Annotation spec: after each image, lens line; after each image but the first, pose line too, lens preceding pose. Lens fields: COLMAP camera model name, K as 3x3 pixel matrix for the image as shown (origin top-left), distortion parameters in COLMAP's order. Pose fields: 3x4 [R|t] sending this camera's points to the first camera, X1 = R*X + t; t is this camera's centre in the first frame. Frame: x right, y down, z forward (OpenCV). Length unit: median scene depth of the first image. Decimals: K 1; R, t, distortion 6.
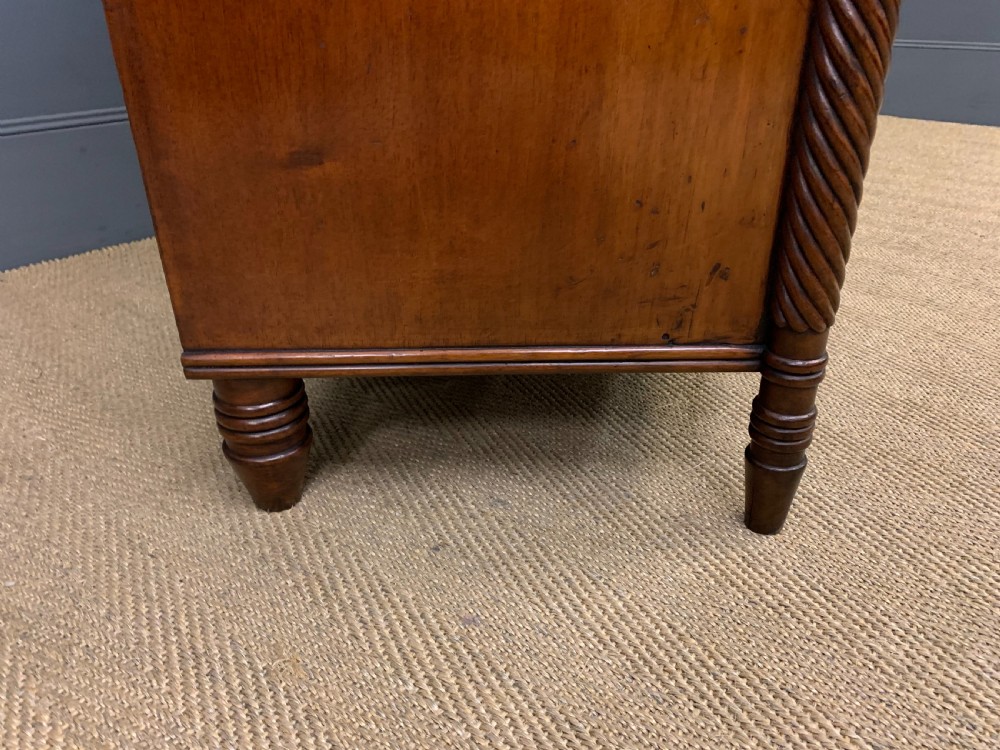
lens RADIAL K [[771.1, 0, 488.8], [0, 771.1, 370.9], [0, 0, 1]] dist [0.008599, -0.005553]
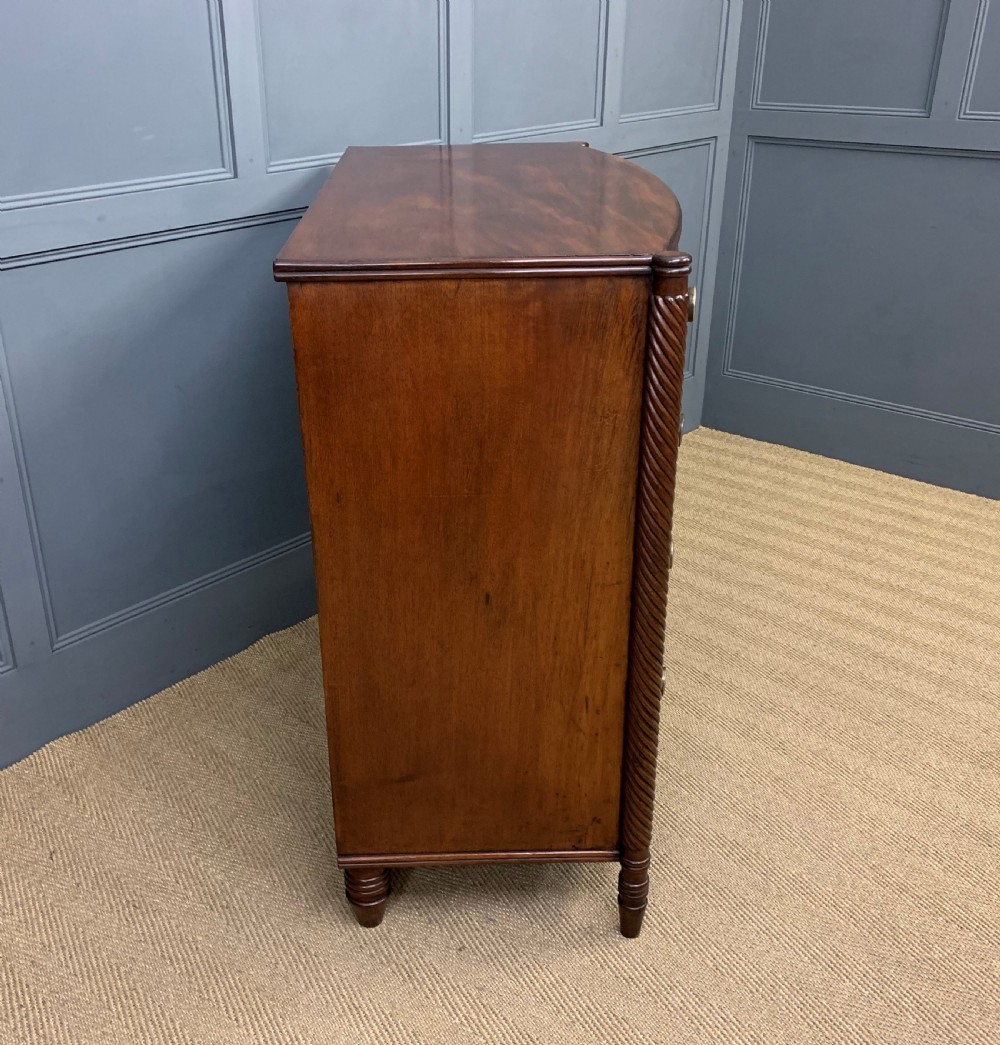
lens RADIAL K [[1083.8, 0, 451.4], [0, 1083.8, 522.8], [0, 0, 1]] dist [-0.011211, 0.005926]
pose [[0.999803, -0.008528, 0.017929, -0.148326], [0.009564, 0.998241, -0.058507, -0.778979], [-0.017399, 0.058667, 0.998126, -2.032753]]
